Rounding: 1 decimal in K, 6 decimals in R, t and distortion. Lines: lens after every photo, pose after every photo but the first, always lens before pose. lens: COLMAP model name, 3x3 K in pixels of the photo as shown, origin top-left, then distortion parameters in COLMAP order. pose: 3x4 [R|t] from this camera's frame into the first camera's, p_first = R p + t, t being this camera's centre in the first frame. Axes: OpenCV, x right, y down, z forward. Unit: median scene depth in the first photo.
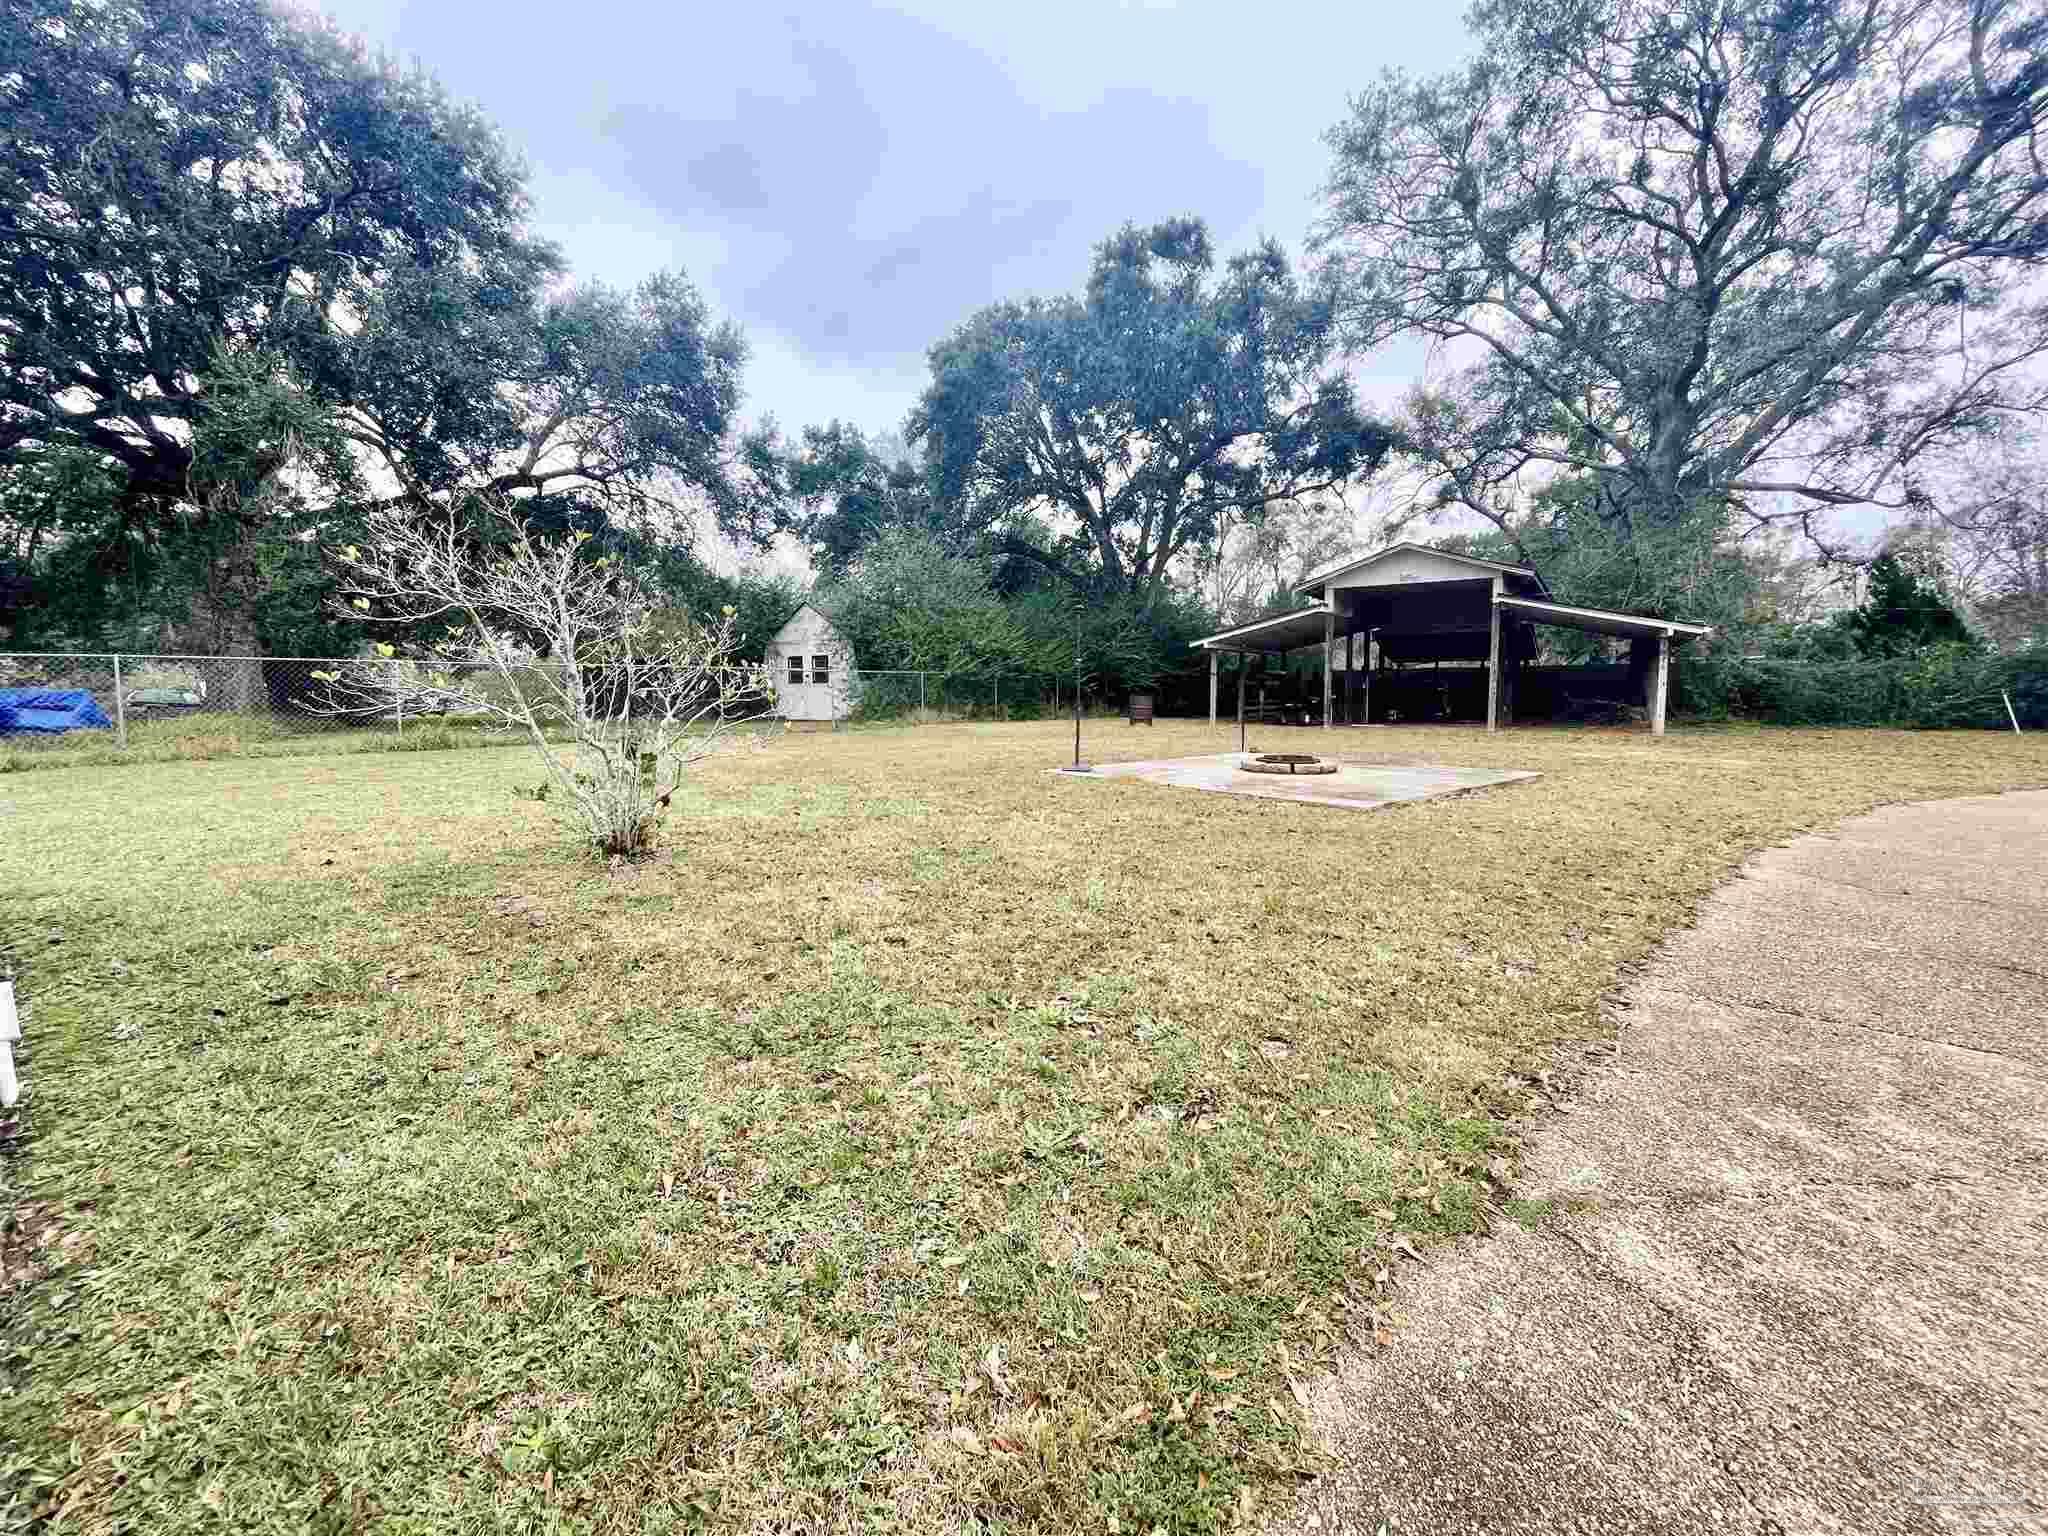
lens RADIAL K [[839.5, 0, 1026.7], [0, 839.5, 758.7], [0, 0, 1]] dist [0.001374, 0.000881]
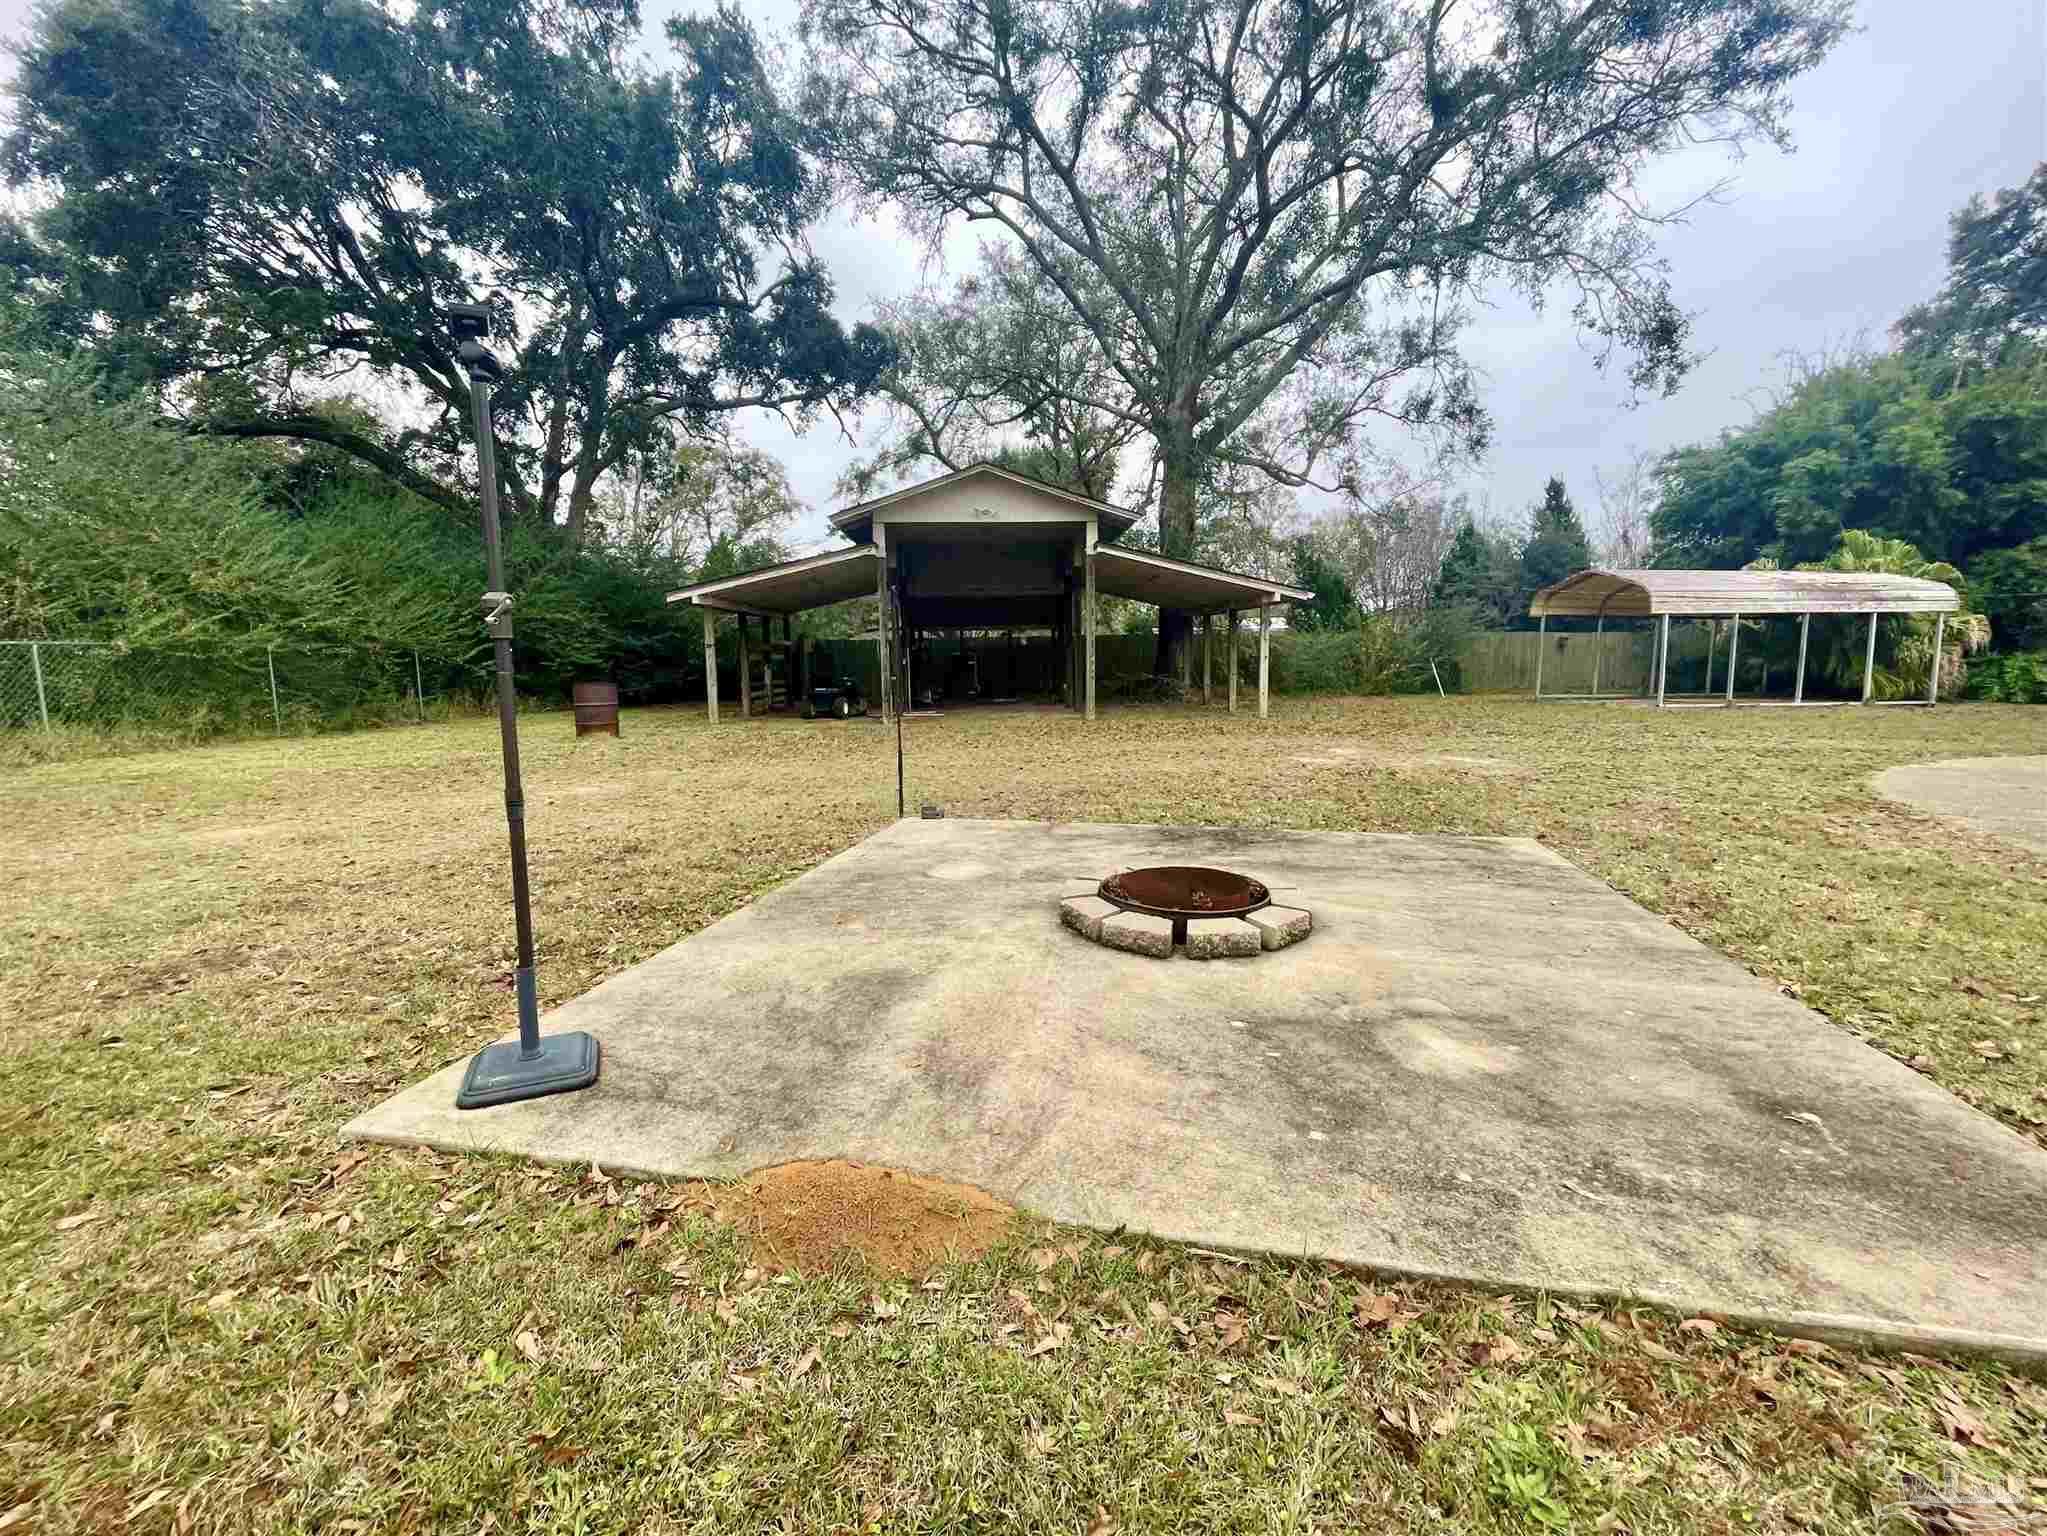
lens RADIAL K [[839.1, 0, 1006.1], [0, 839.1, 757.9], [0, 0, 1]] dist [0.001374, 0.000881]
pose [[0.800756, -0.081288, 0.593449, 0.012836], [0.059202, 0.996638, 0.056633, -0.031863], [-0.596058, -0.010216, 0.802876, 0.289114]]
